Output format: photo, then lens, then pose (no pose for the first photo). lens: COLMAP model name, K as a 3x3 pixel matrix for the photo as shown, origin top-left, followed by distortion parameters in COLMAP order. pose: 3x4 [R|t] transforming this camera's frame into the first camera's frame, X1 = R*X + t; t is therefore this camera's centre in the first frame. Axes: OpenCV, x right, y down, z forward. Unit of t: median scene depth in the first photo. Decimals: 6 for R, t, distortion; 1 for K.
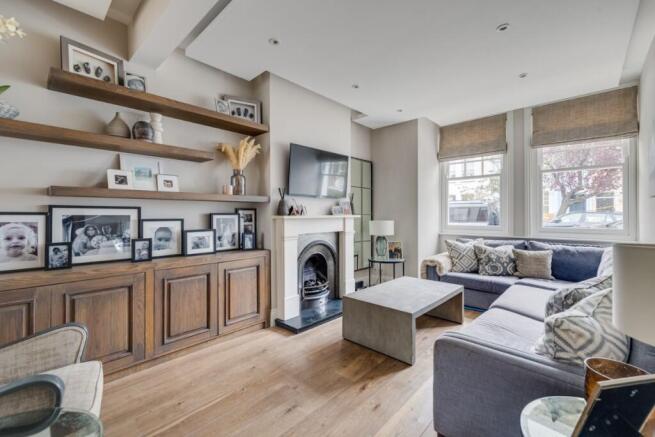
lens RADIAL K [[289.3, 0, 327.5], [0, 289.3, 218.5], [0, 0, 1]] dist [-0.023694, -0.000081]
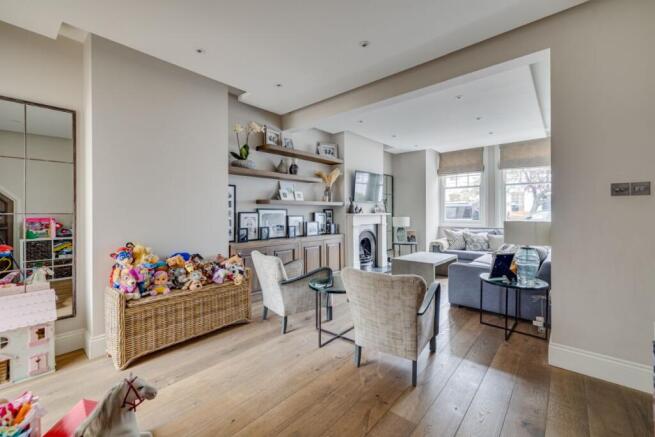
lens RADIAL K [[275.2, 0, 329.5], [0, 275.2, 213.3], [0, 0, 1]] dist [-0.030669, 0.000019]
pose [[0.999661, 0.000988, 0.026010, -0.259417], [-0.000776, 0.999966, -0.008161, 0.001511], [-0.026018, 0.008138, 0.999628, -0.475743]]
